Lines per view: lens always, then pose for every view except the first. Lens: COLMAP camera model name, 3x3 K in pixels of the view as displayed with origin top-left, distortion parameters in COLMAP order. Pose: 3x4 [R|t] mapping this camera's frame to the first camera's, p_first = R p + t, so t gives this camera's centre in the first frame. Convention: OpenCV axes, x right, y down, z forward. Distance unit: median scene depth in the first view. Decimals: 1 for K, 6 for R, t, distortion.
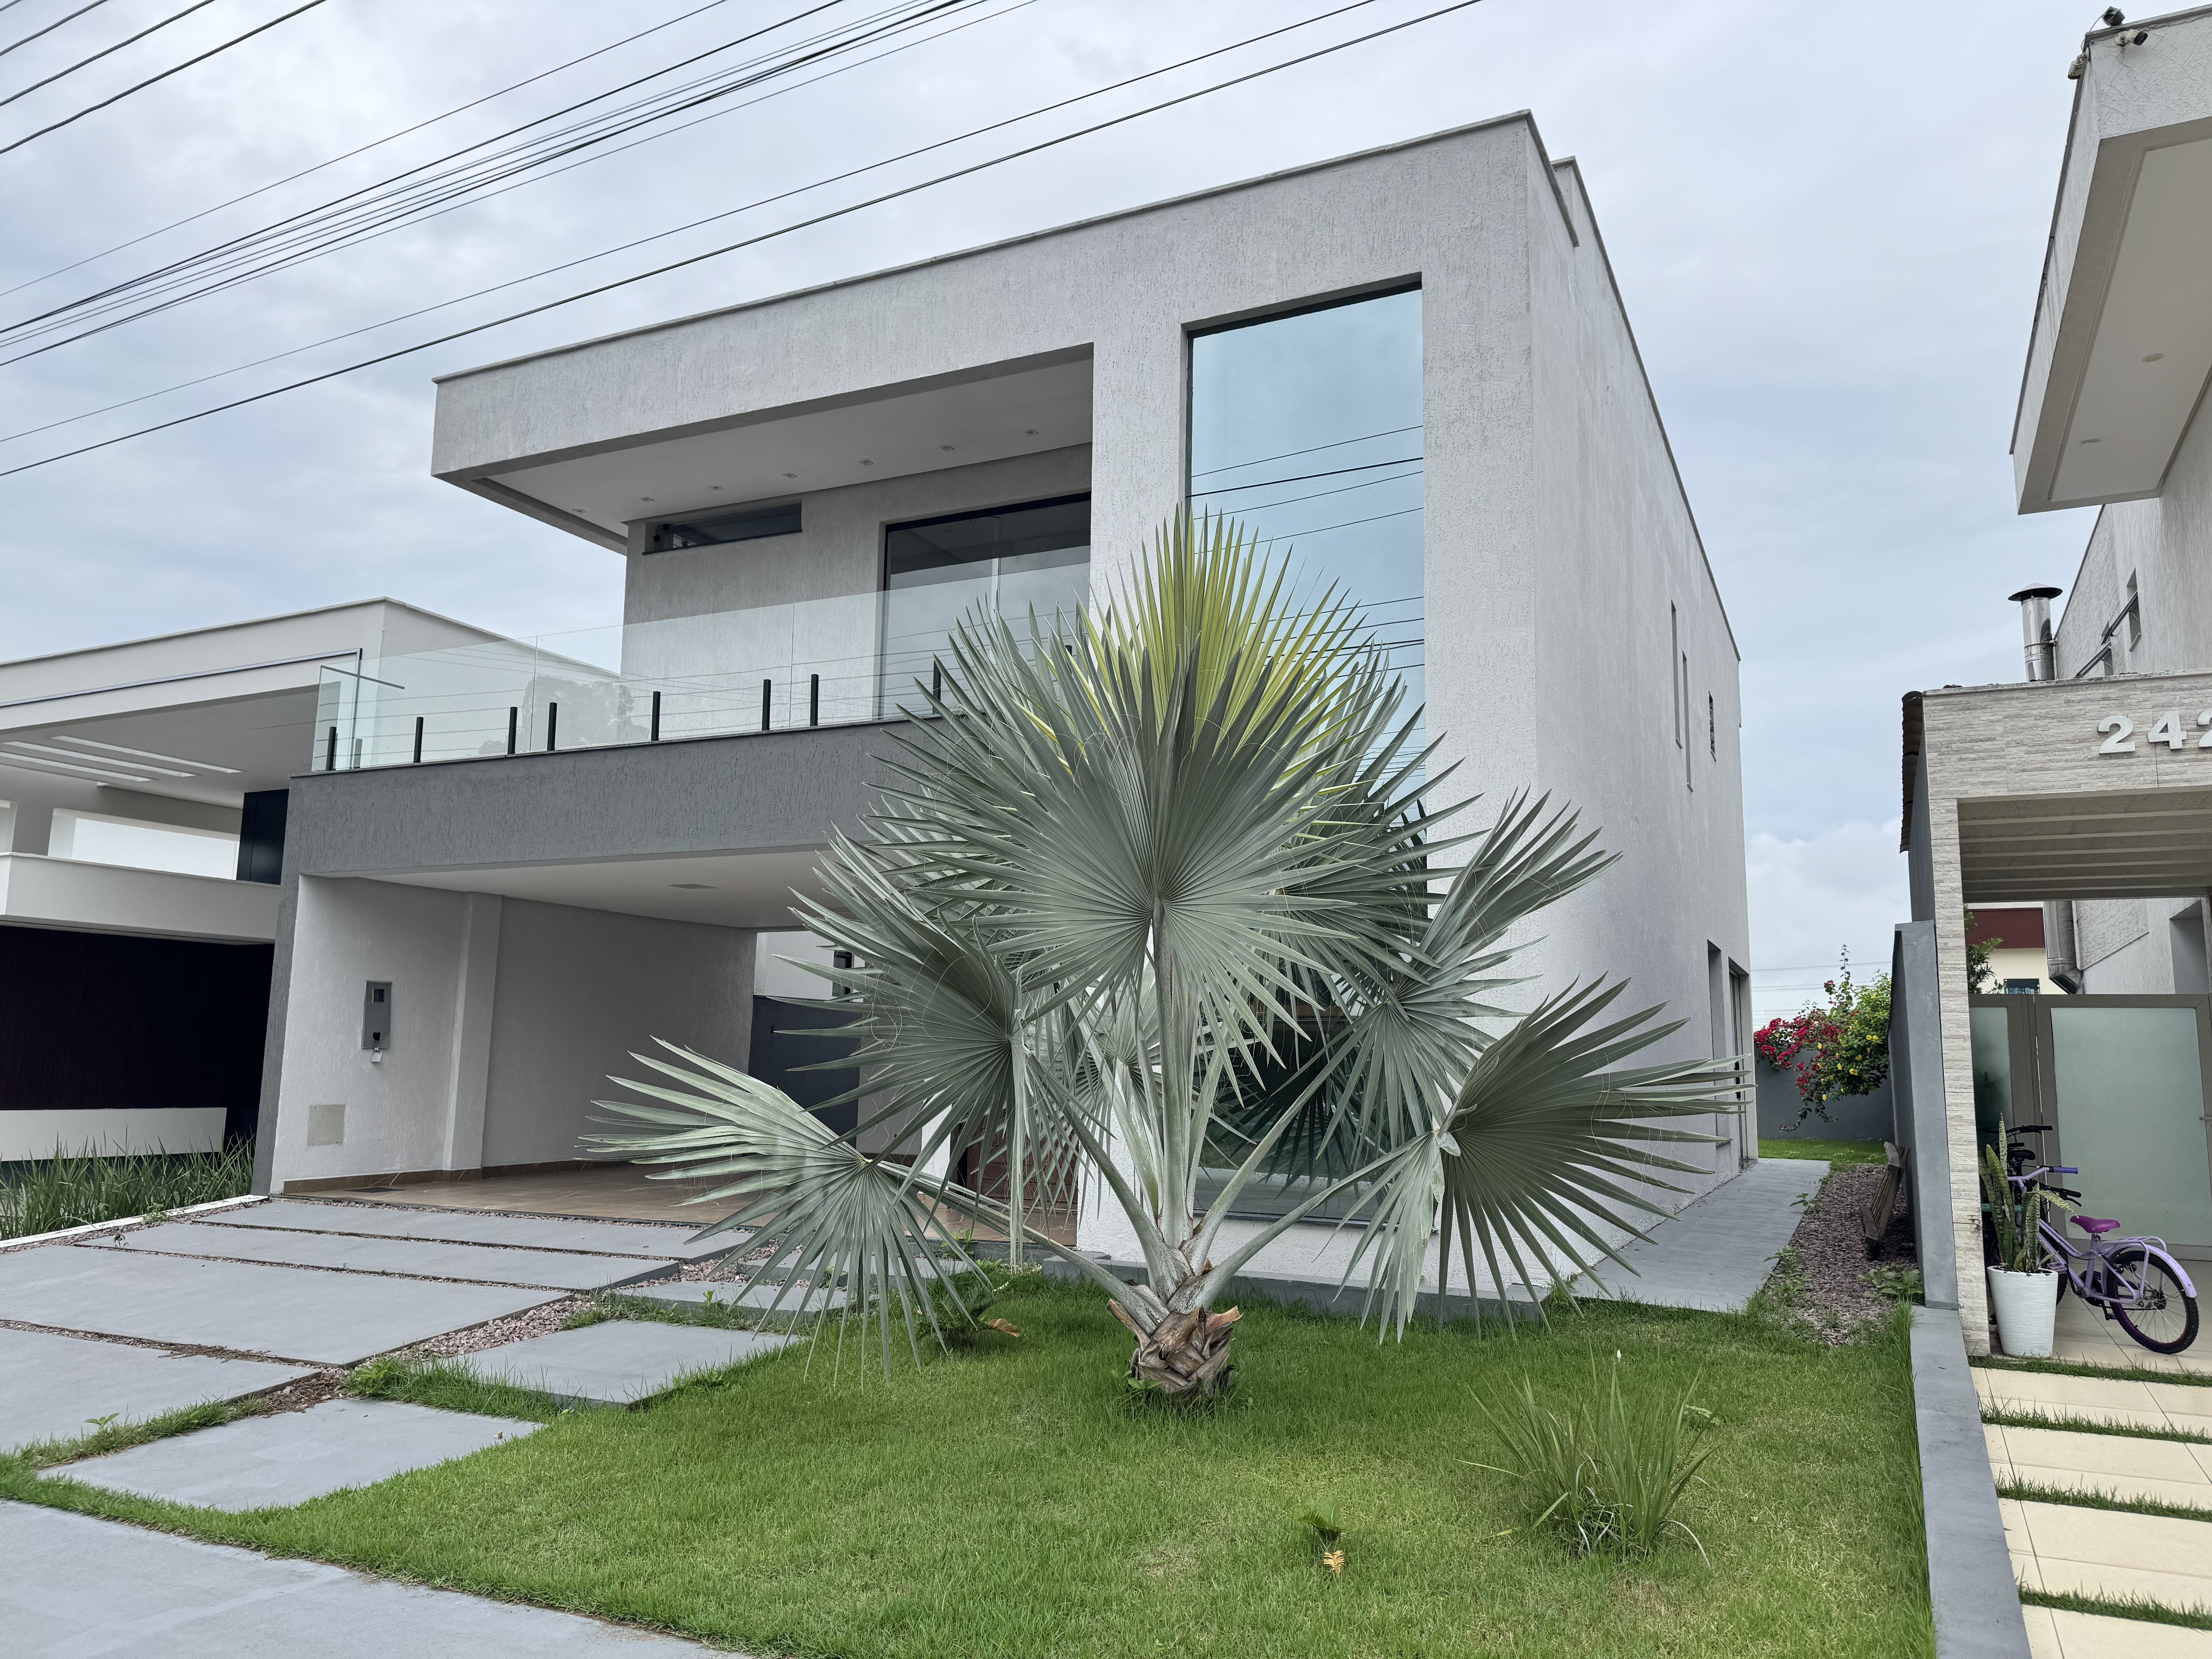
lens RADIAL K [[1558.0, 0, 1100.7], [0, 1558.0, 838.8], [0, 0, 1]] dist [0.045878, -0.035857]
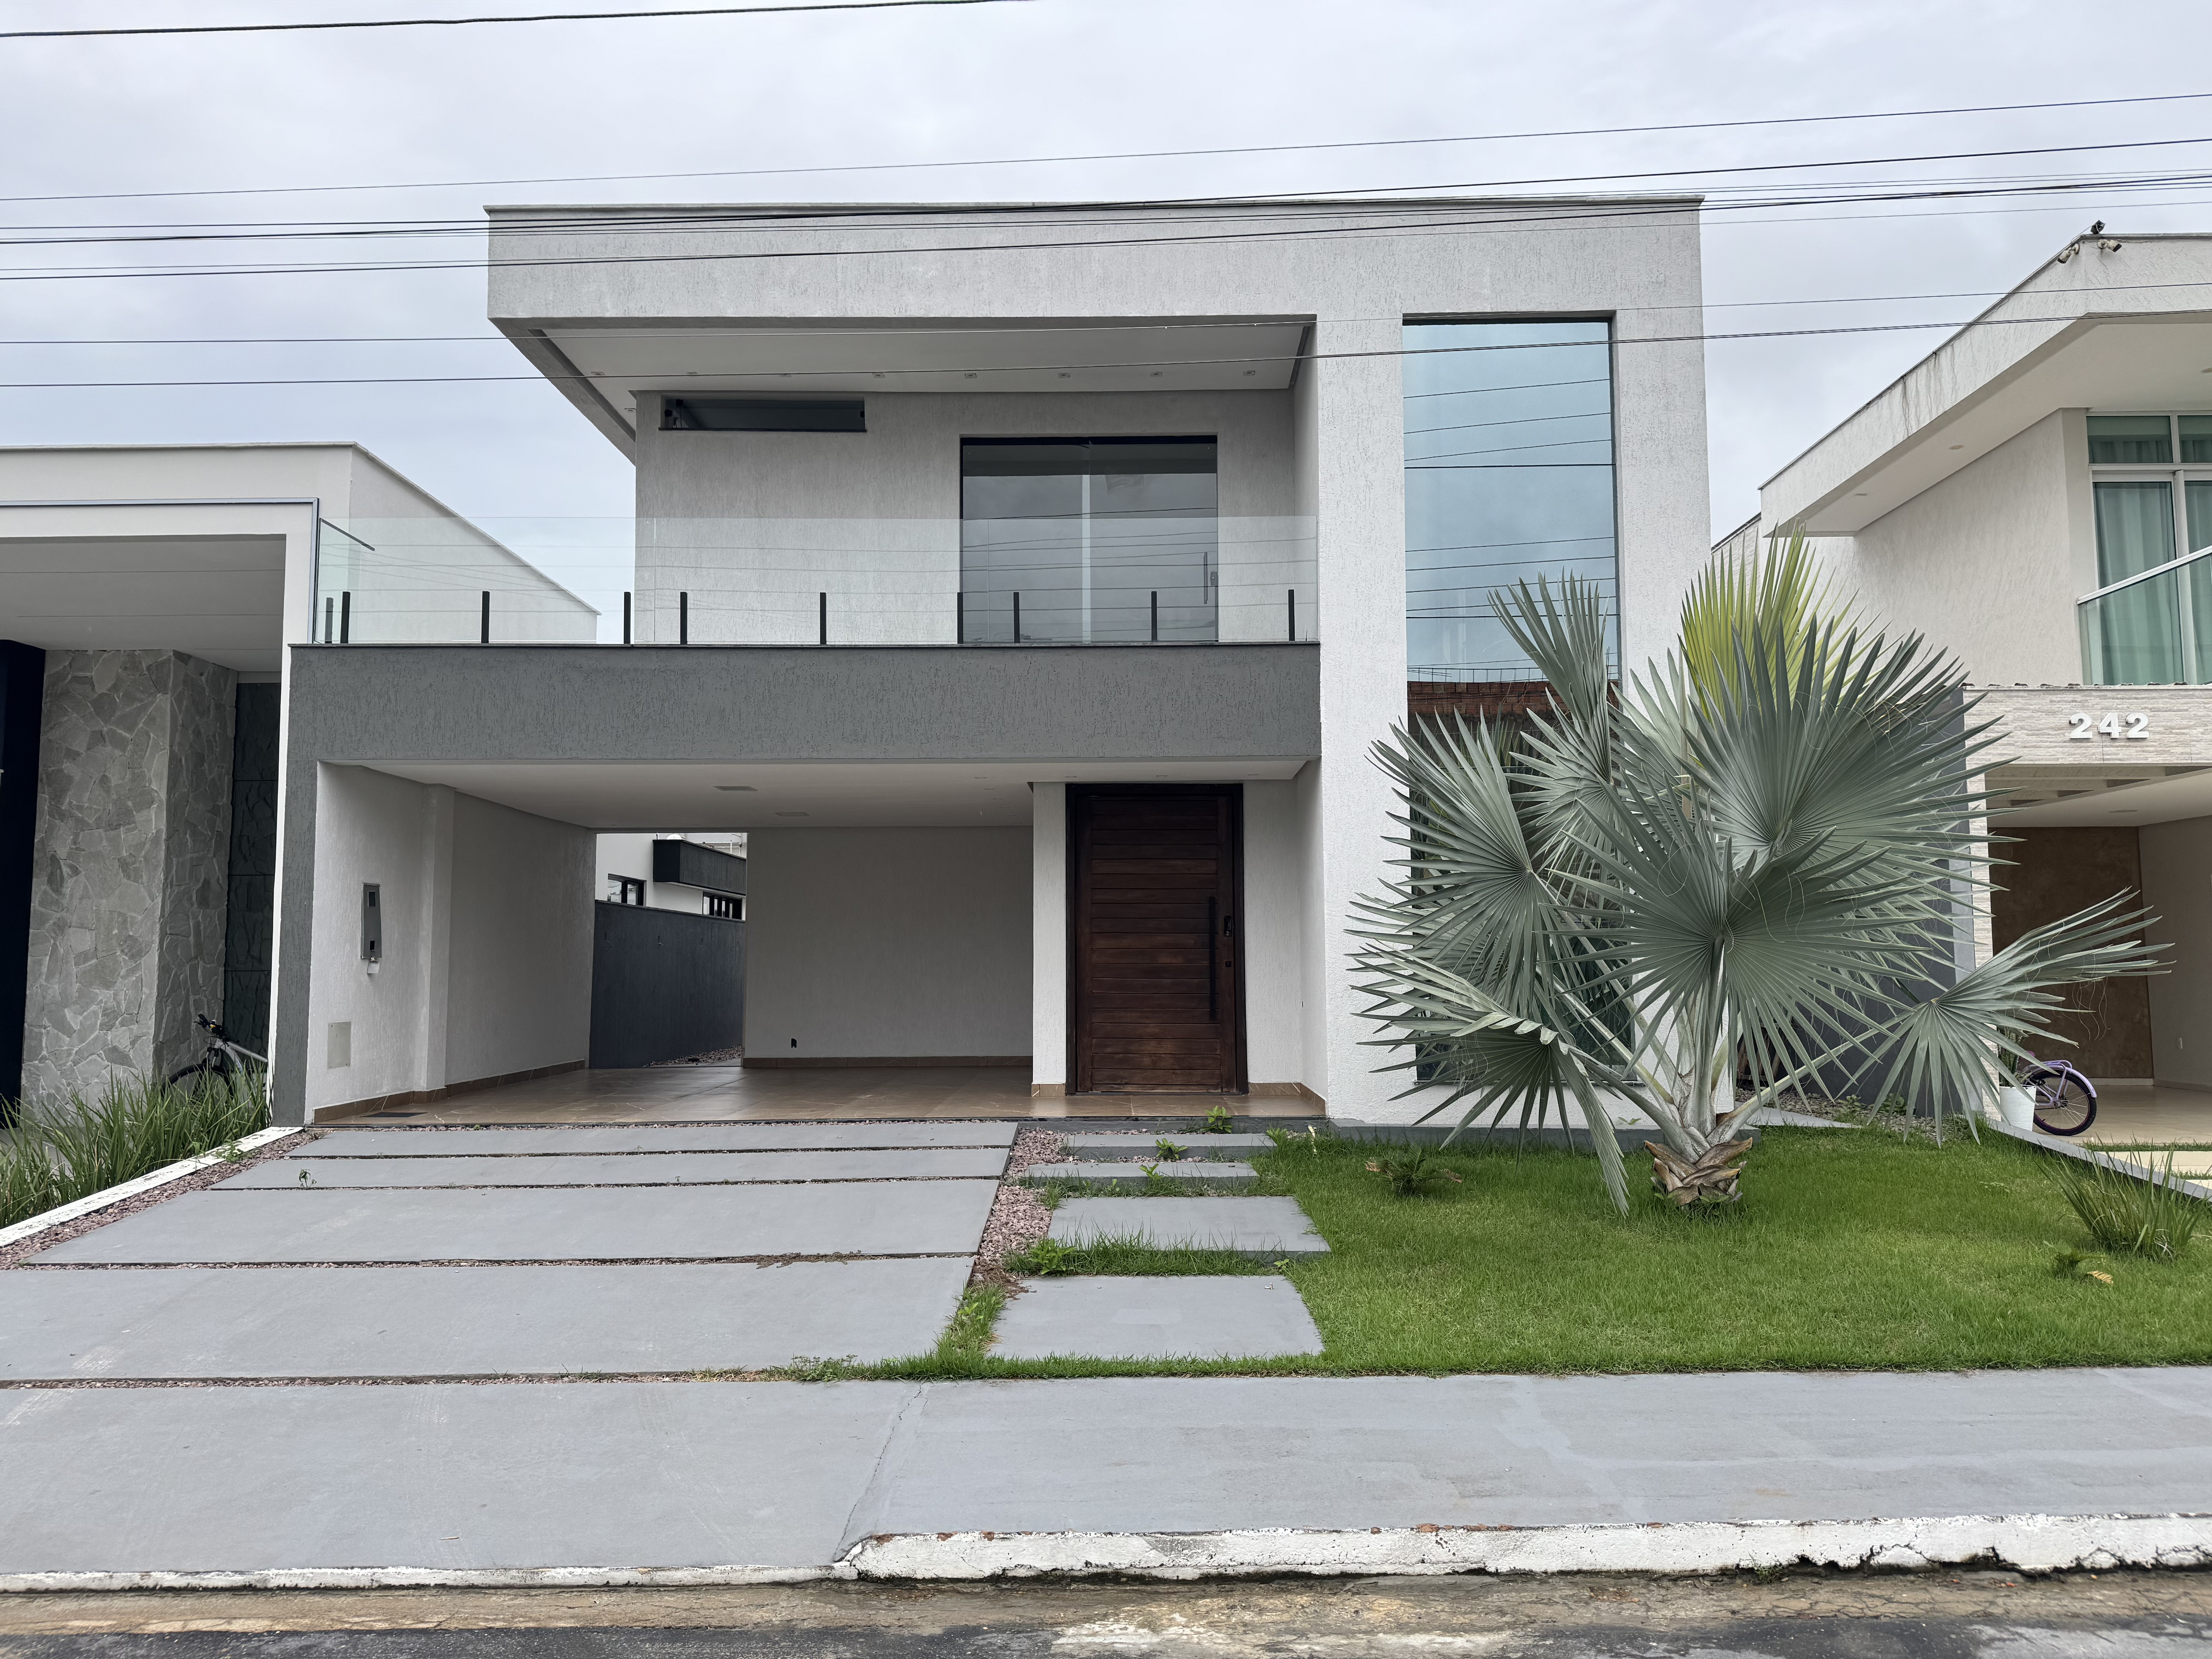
lens RADIAL K [[1558.0, 0, 1097.8], [0, 1558.0, 841.9], [0, 0, 1]] dist [0.045878, -0.035857]
pose [[0.903089, 0.015657, 0.429168, -0.529979], [-0.043672, 0.997503, 0.055507, 0.000339], [-0.427227, -0.068870, 0.901517, 0.033010]]
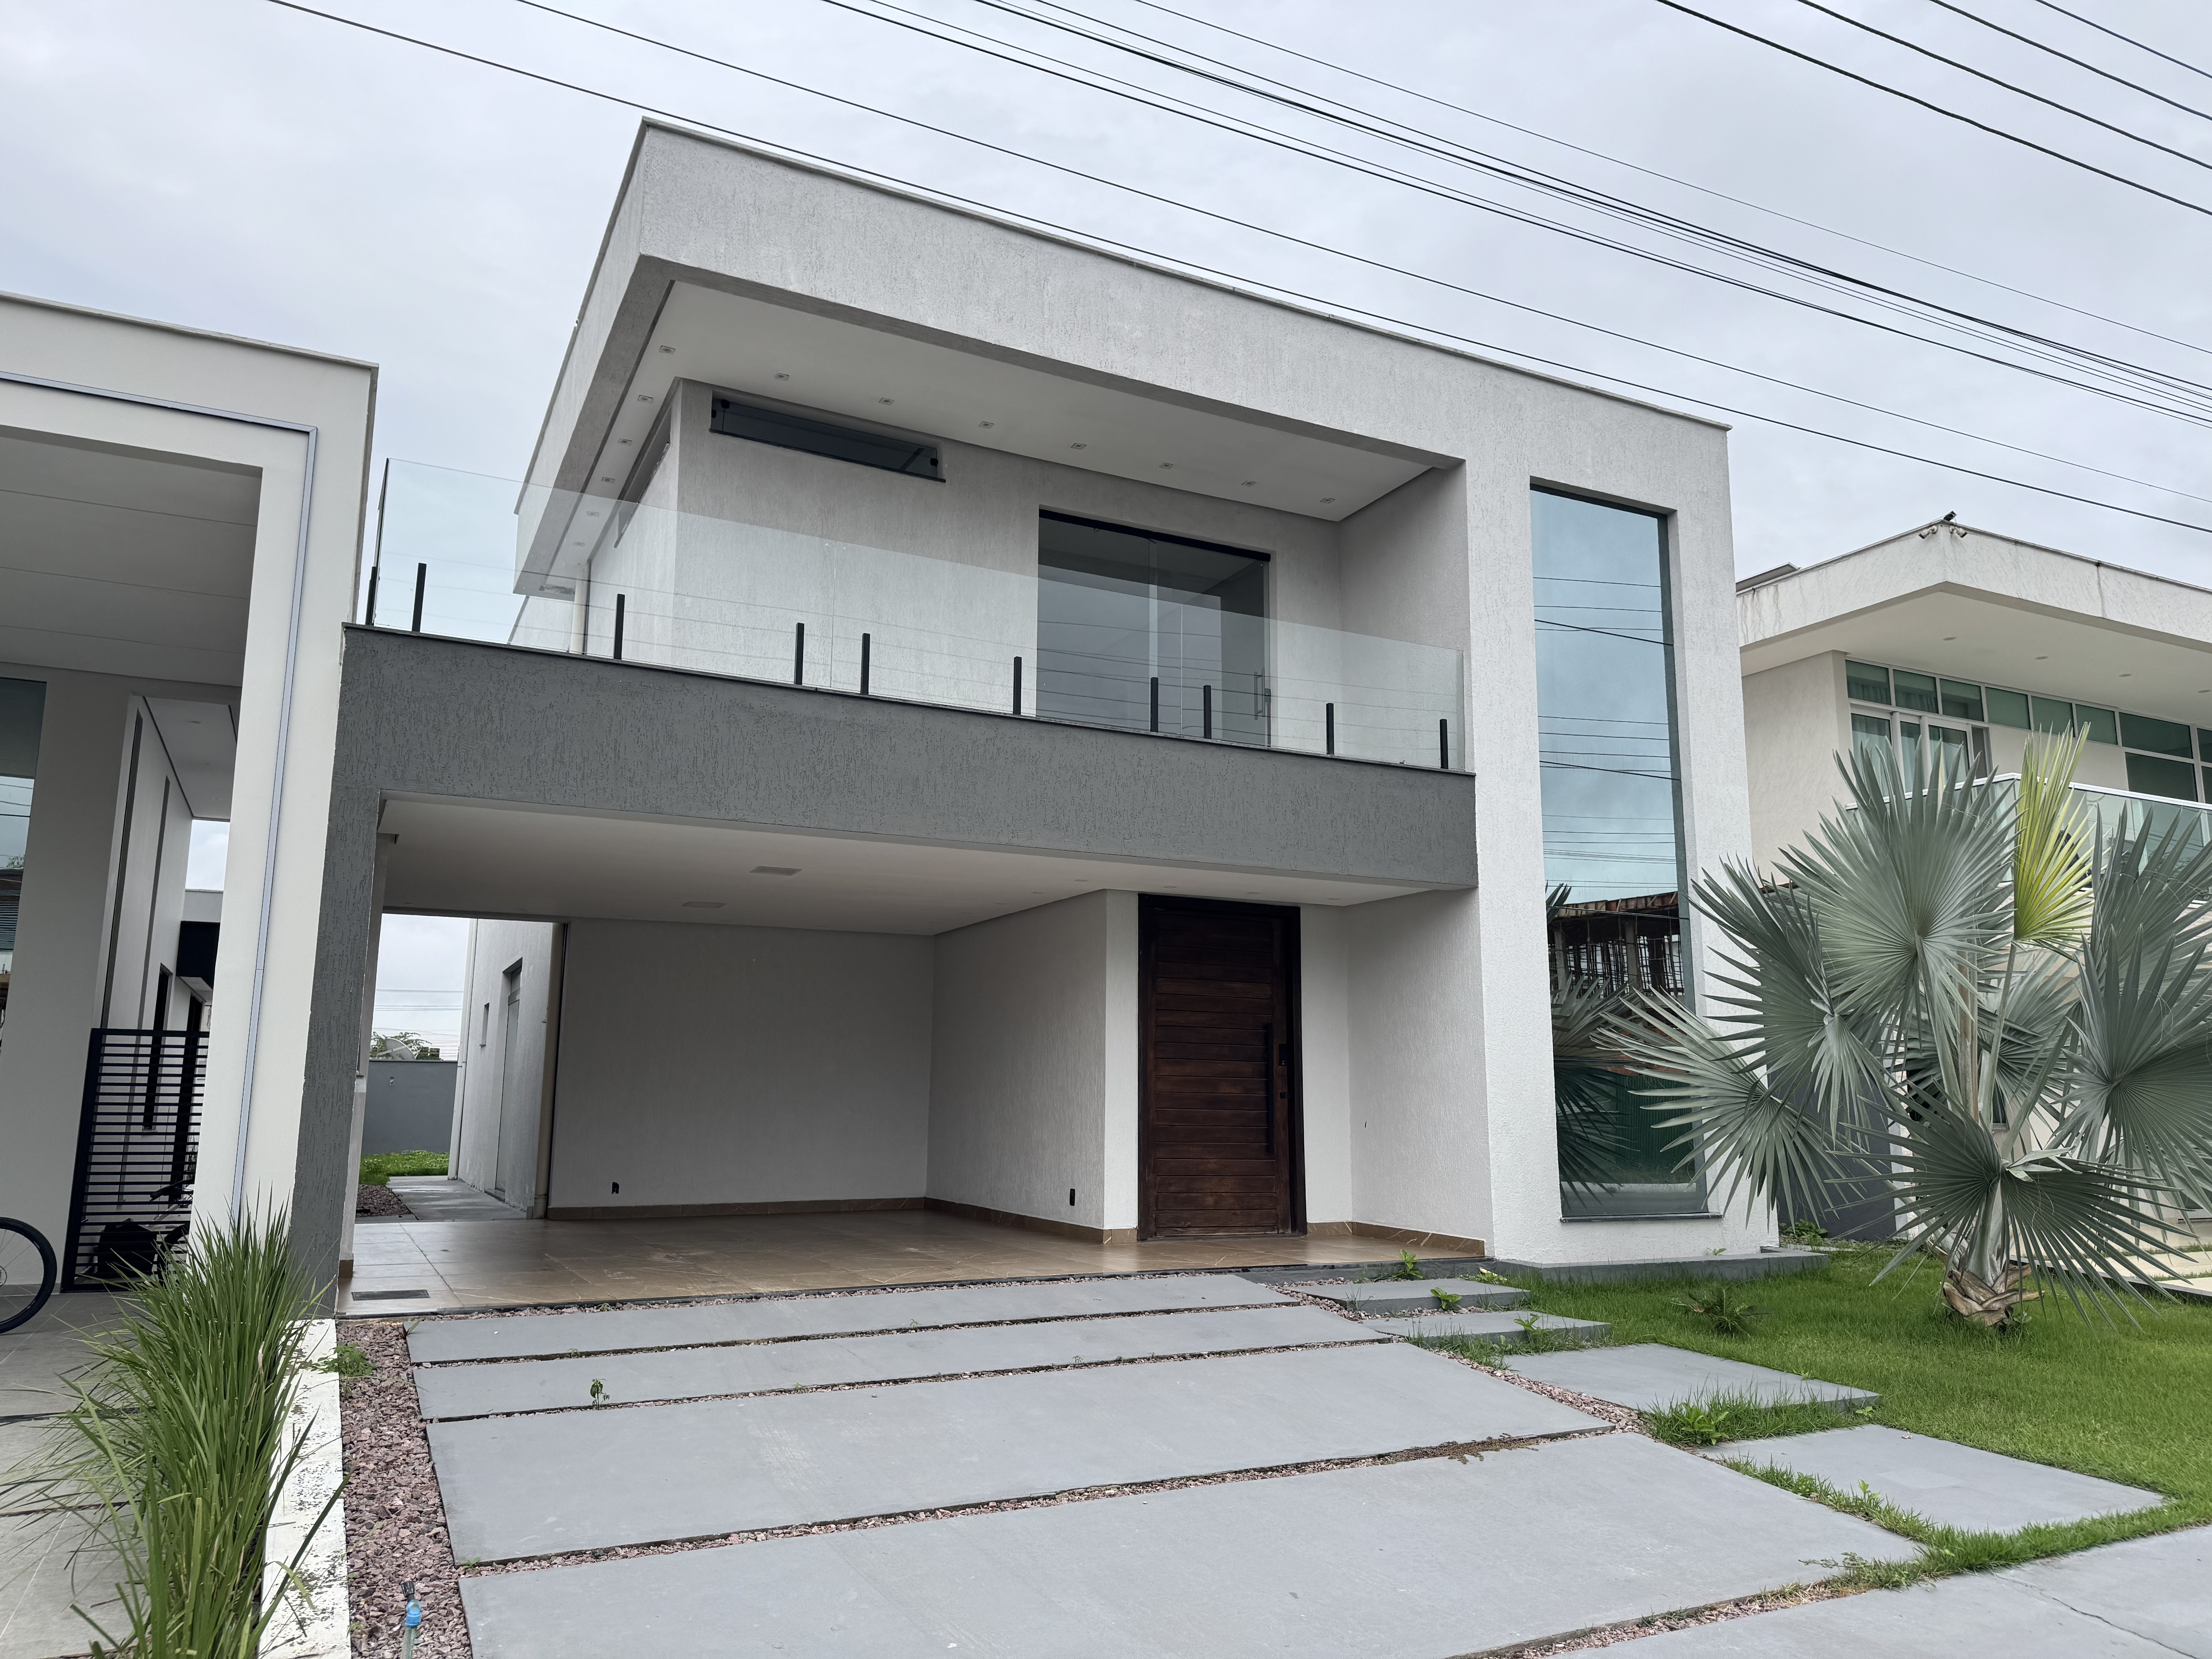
lens RADIAL K [[1558.0, 0, 1119.0], [0, 1558.0, 824.8], [0, 0, 1]] dist [0.045878, -0.035857]
pose [[0.599507, 0.129337, 0.789850, -0.883761], [-0.113113, 0.990643, -0.076362, 0.054204], [-0.792336, -0.043563, 0.608527, 0.424142]]
